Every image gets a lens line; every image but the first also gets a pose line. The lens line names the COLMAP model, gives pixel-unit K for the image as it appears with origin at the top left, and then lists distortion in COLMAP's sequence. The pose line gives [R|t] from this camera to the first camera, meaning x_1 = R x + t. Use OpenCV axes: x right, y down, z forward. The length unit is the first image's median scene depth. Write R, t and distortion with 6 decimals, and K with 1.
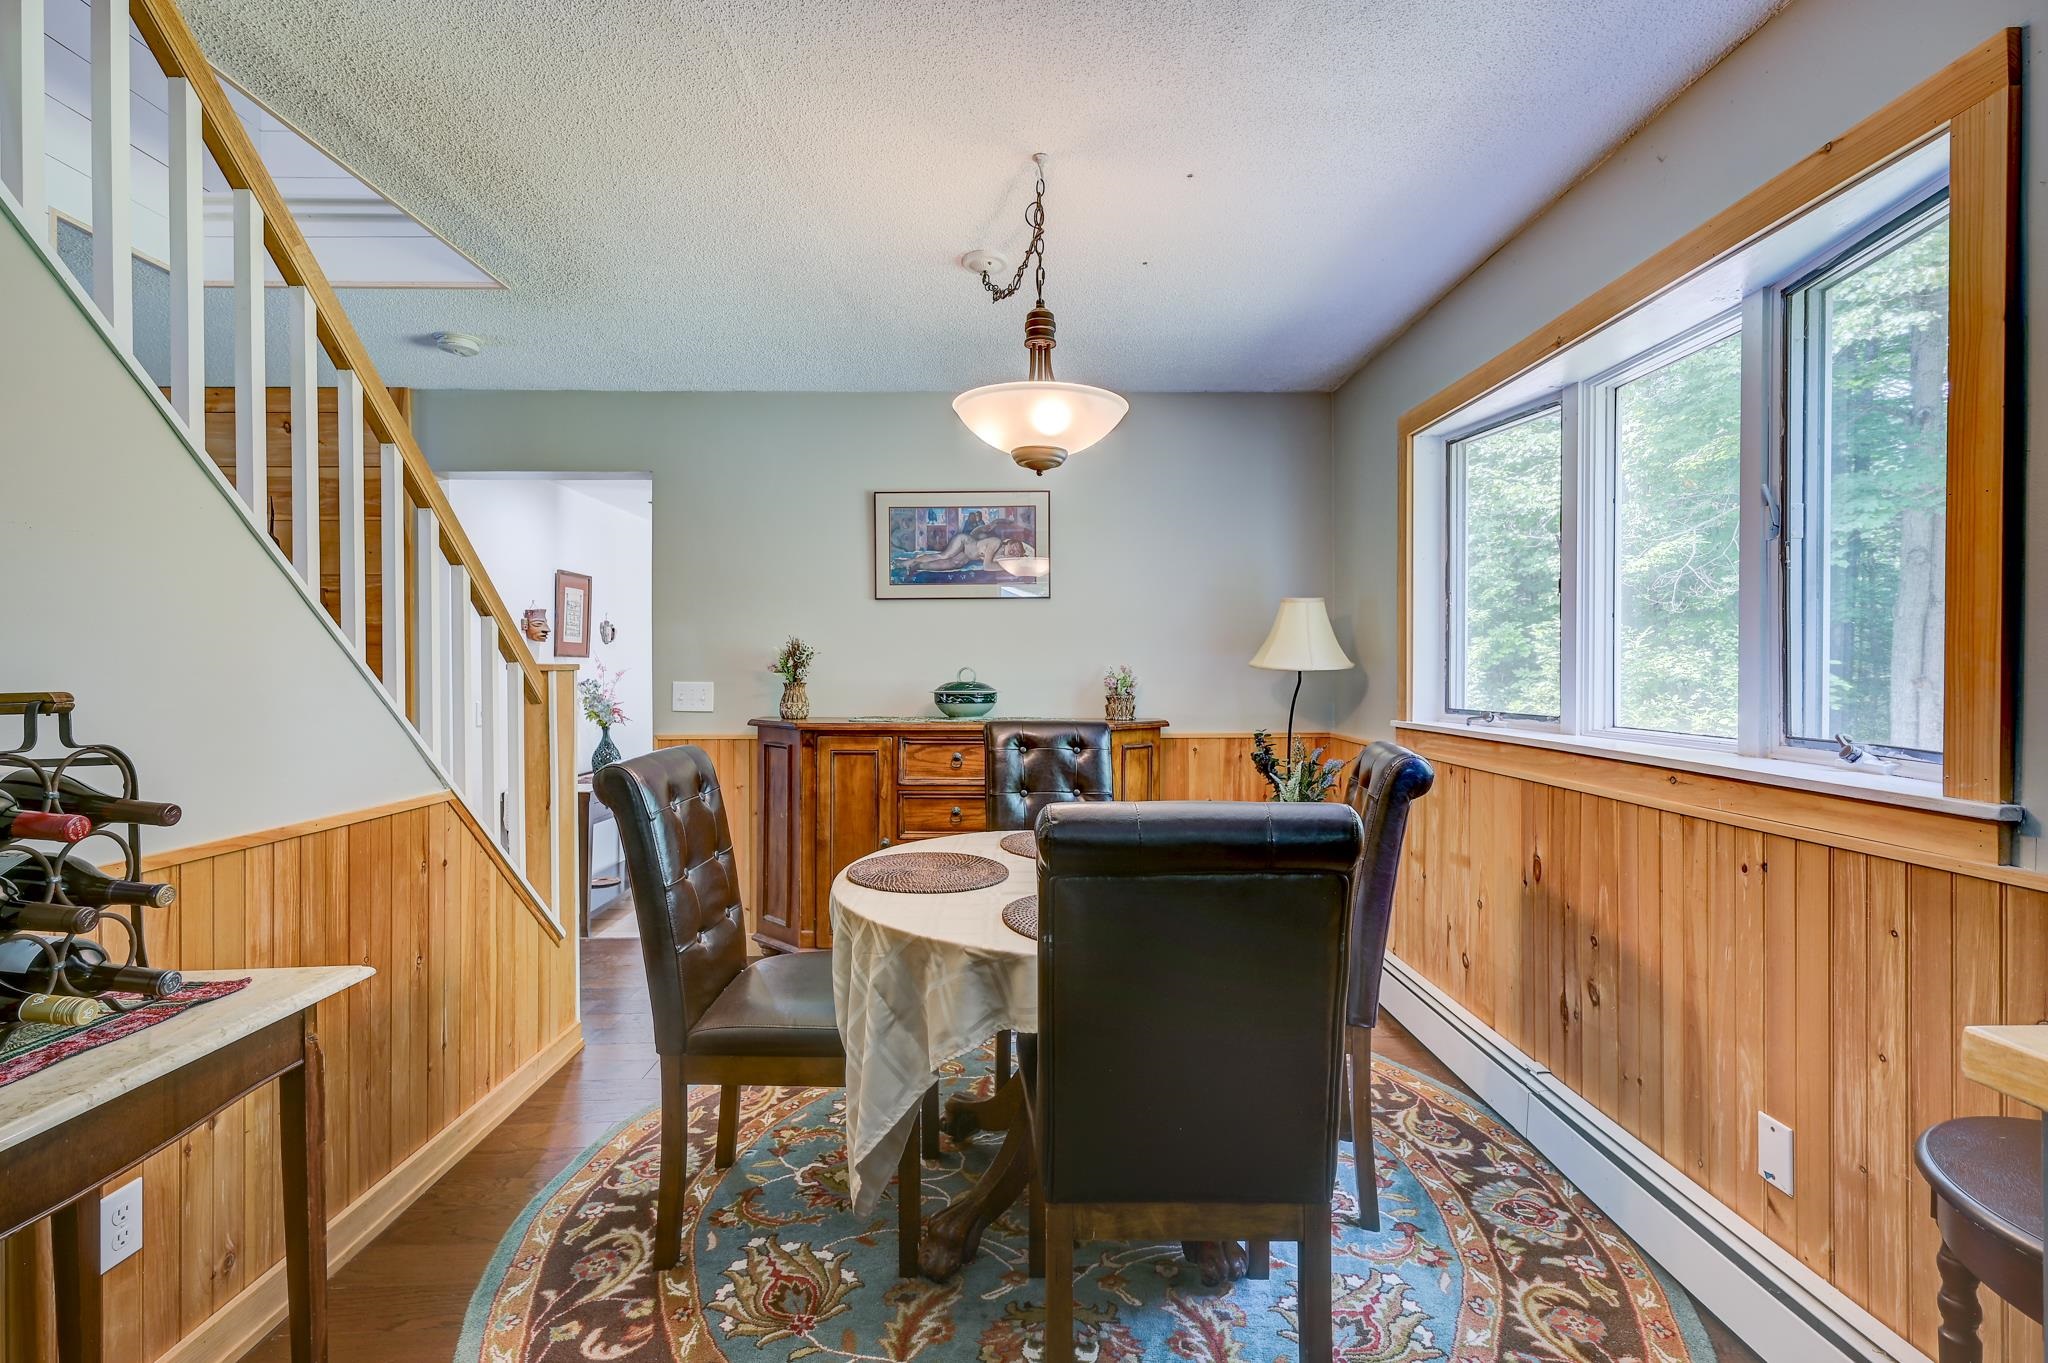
lens RADIAL K [[911.4, 0, 1033.4], [0, 911.4, 672.1], [0, 0, 1]] dist [-0.001216, 0.000165]
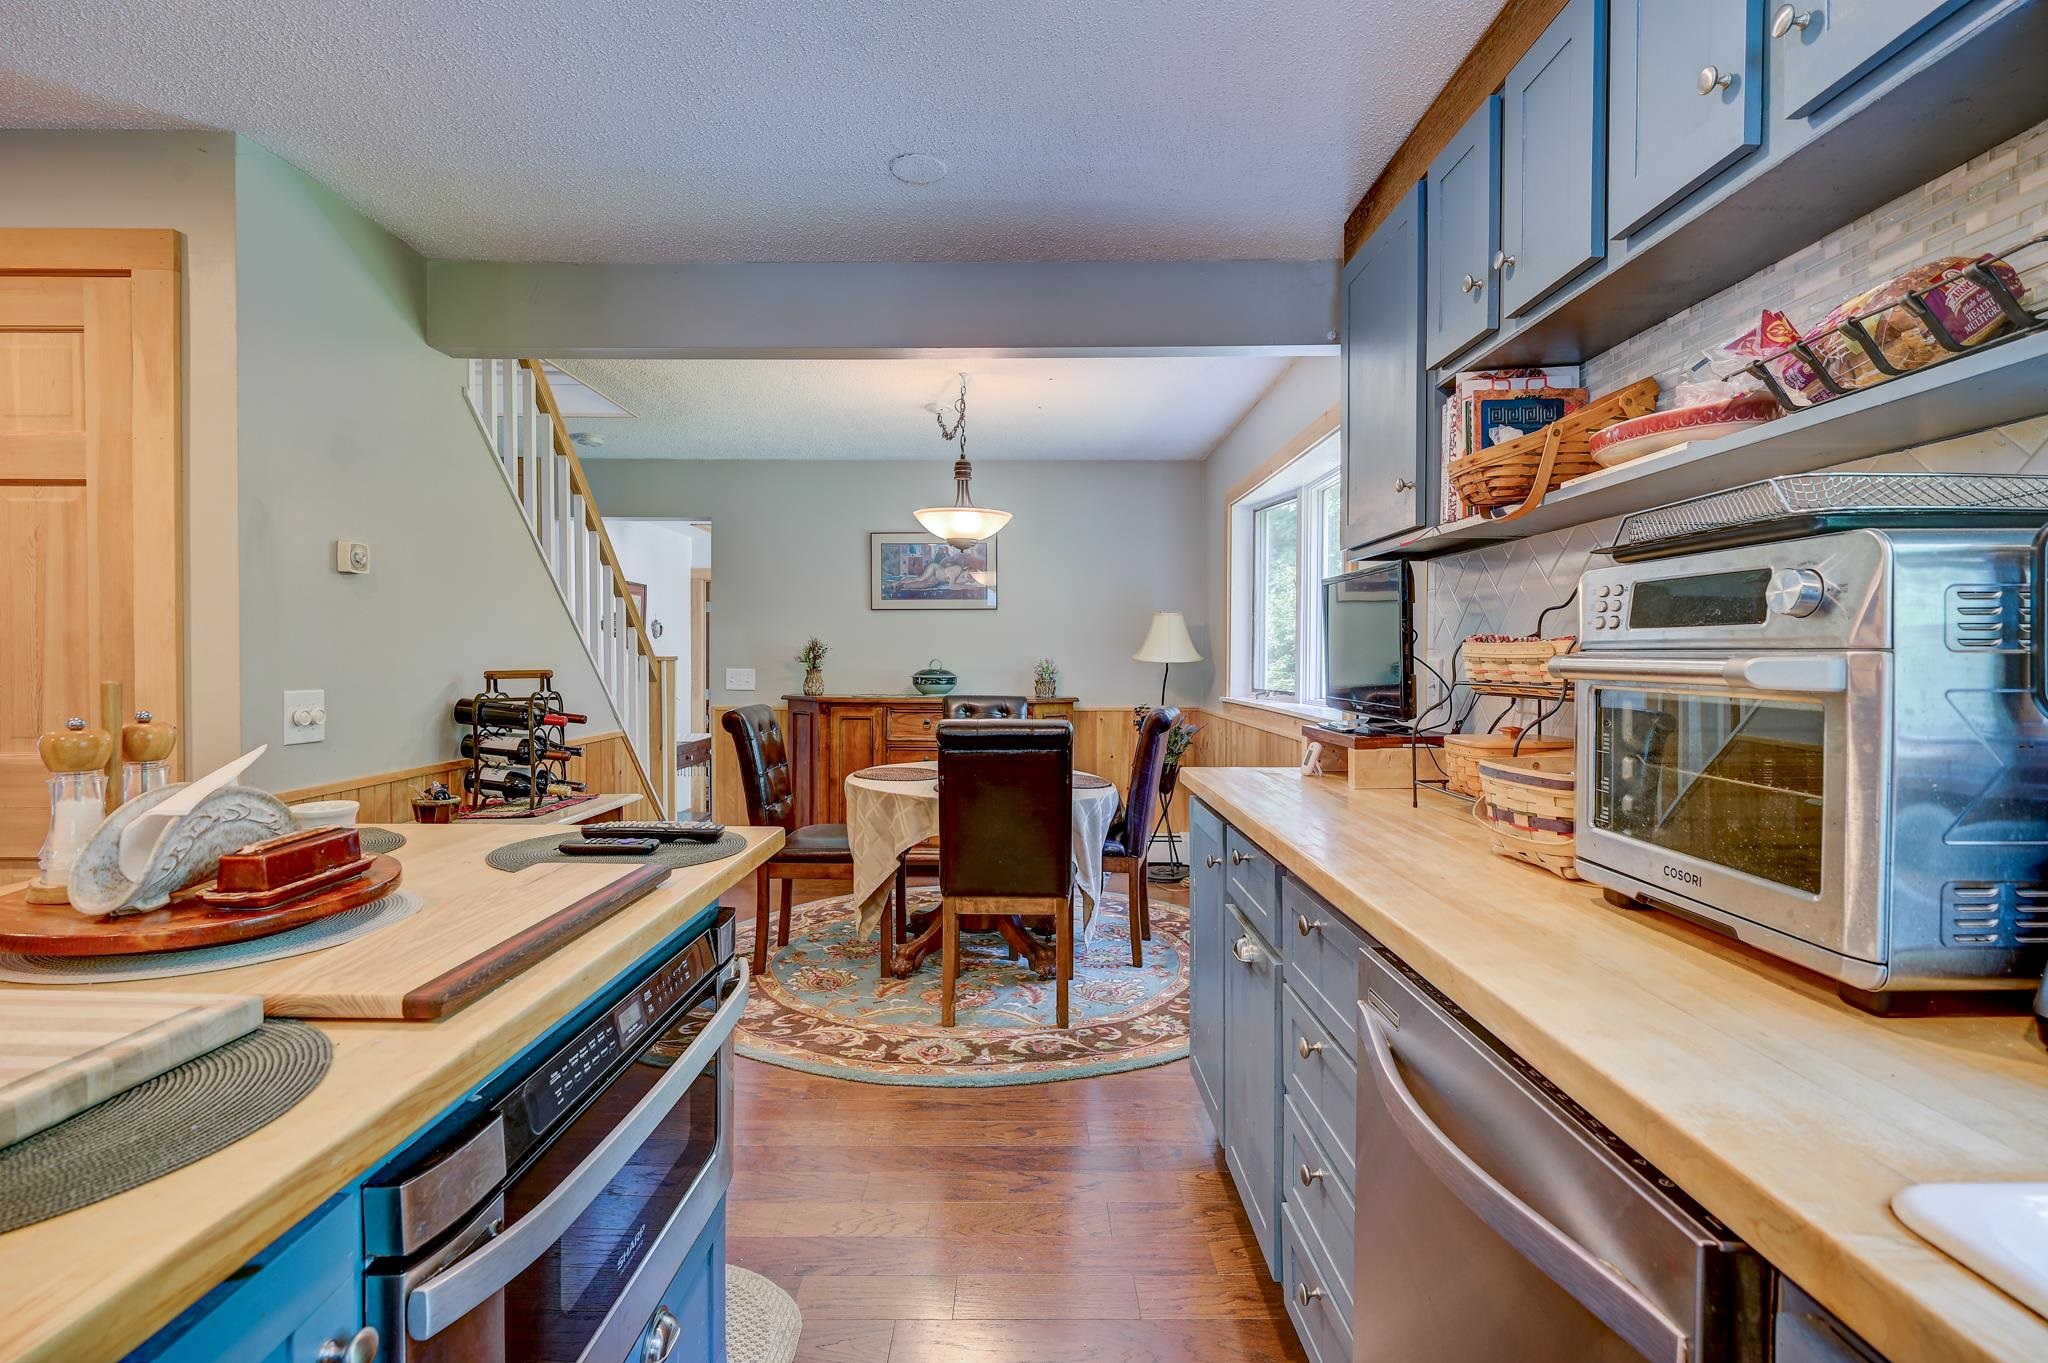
lens RADIAL K [[986.4, 0, 1034.2], [0, 986.4, 670.2], [0, 0, 1]] dist [-0.000038, -0.000361]
pose [[0.999933, 0.004117, -0.010822, 0.174029], [-0.004018, 0.999951, 0.009097, -0.004764], [0.010859, -0.009053, 0.999900, -0.953961]]
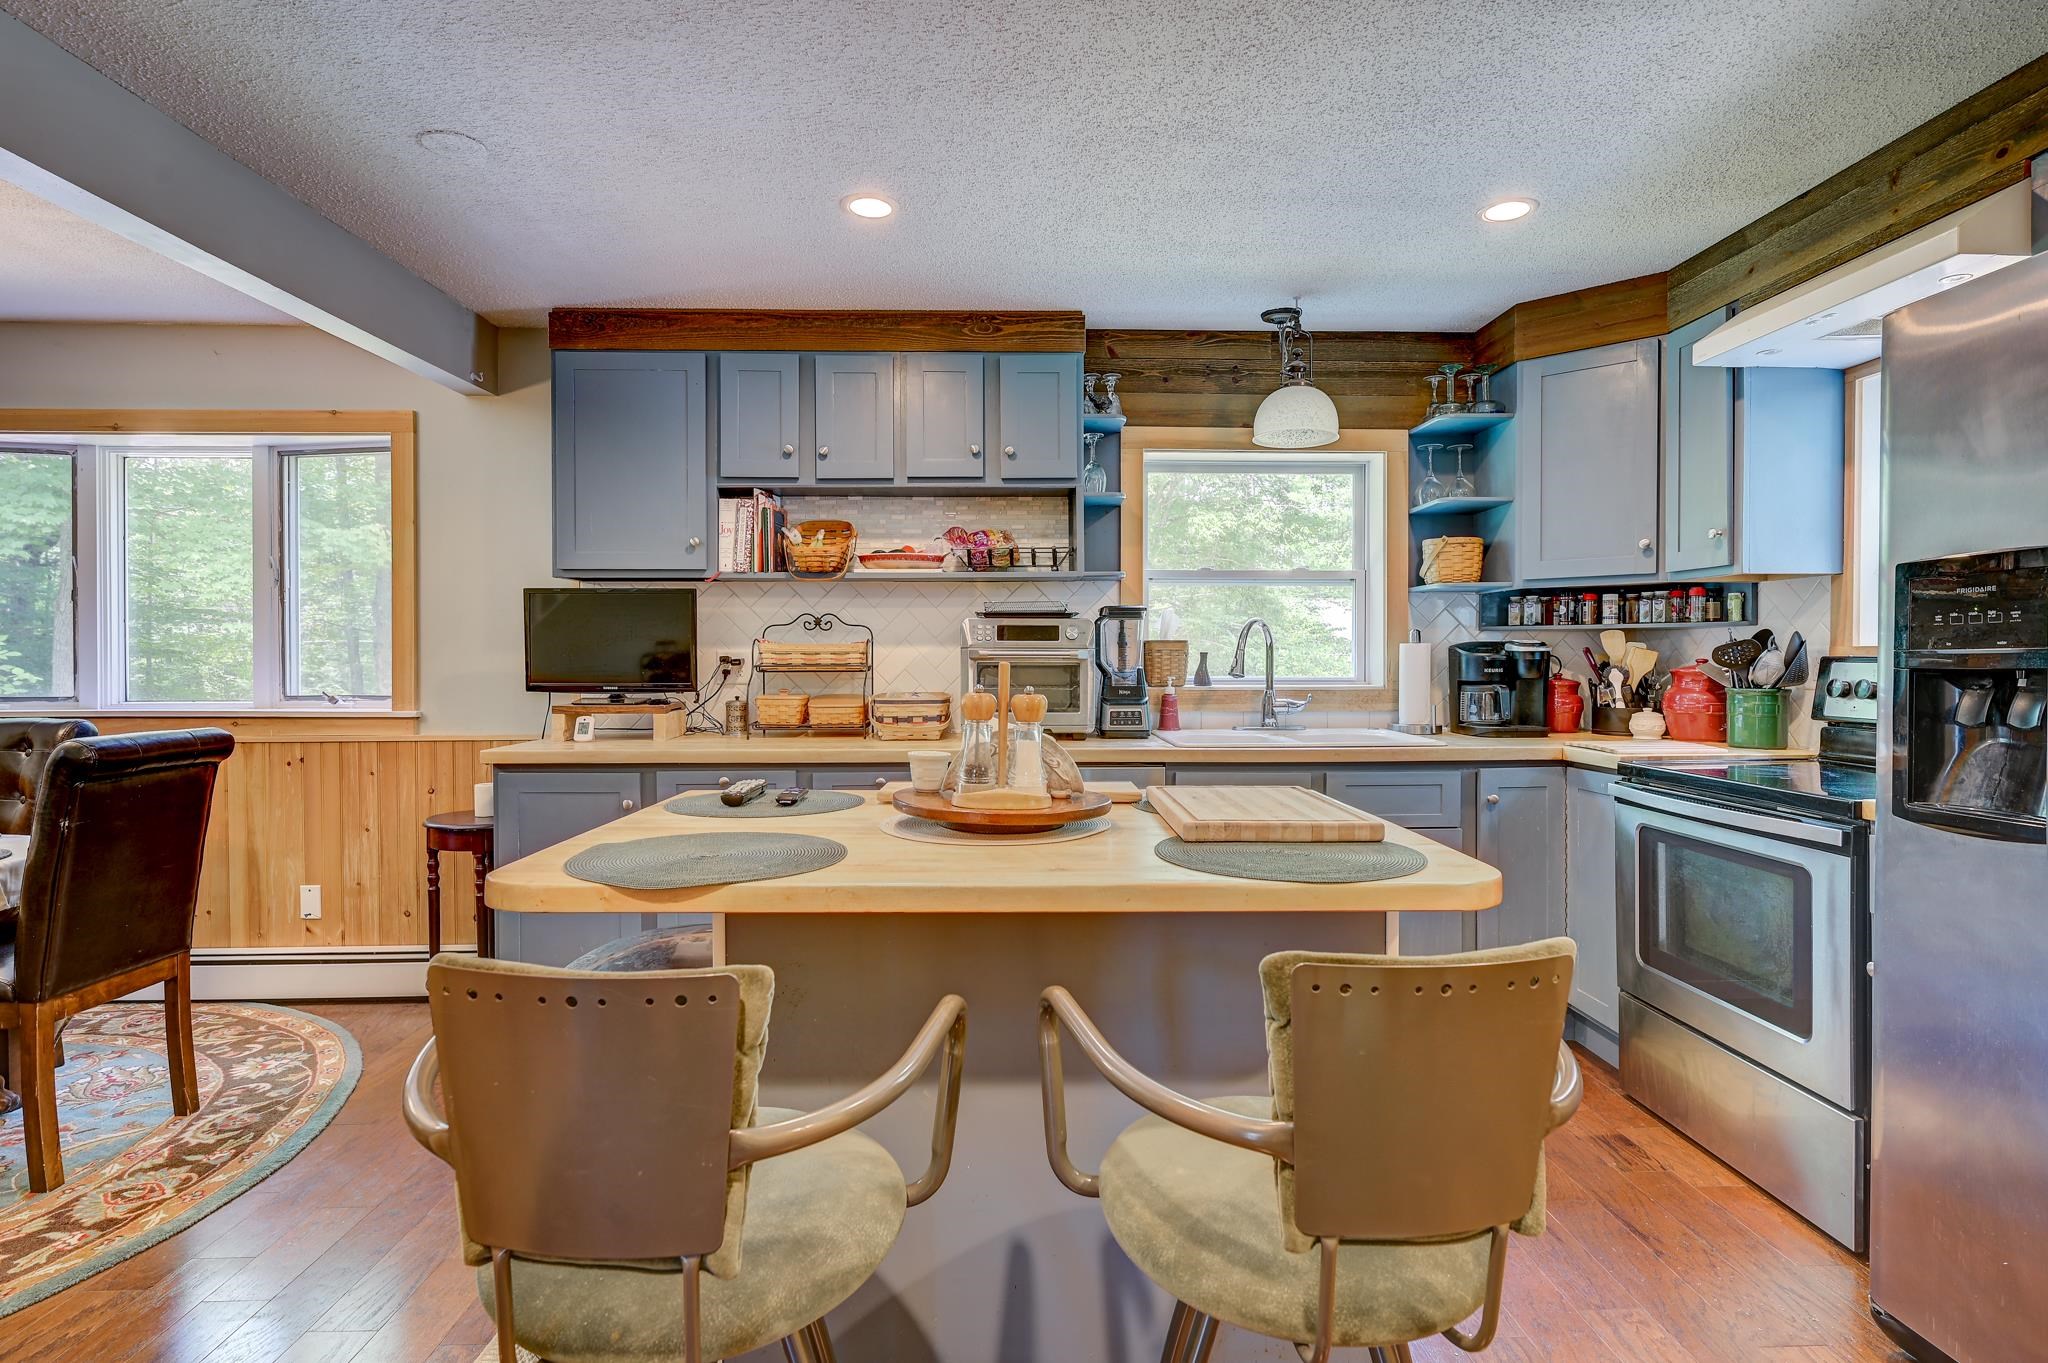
lens RADIAL K [[1000.8, 0, 1025.5], [0, 1000.8, 668.9], [0, 0, 1]] dist [0.001392, -0.000417]
pose [[-0.012019, -0.010340, 0.999874, -1.112406], [0.006816, 0.999922, 0.010423, 0.004956], [-0.999905, 0.006940, -0.011948, -0.432381]]
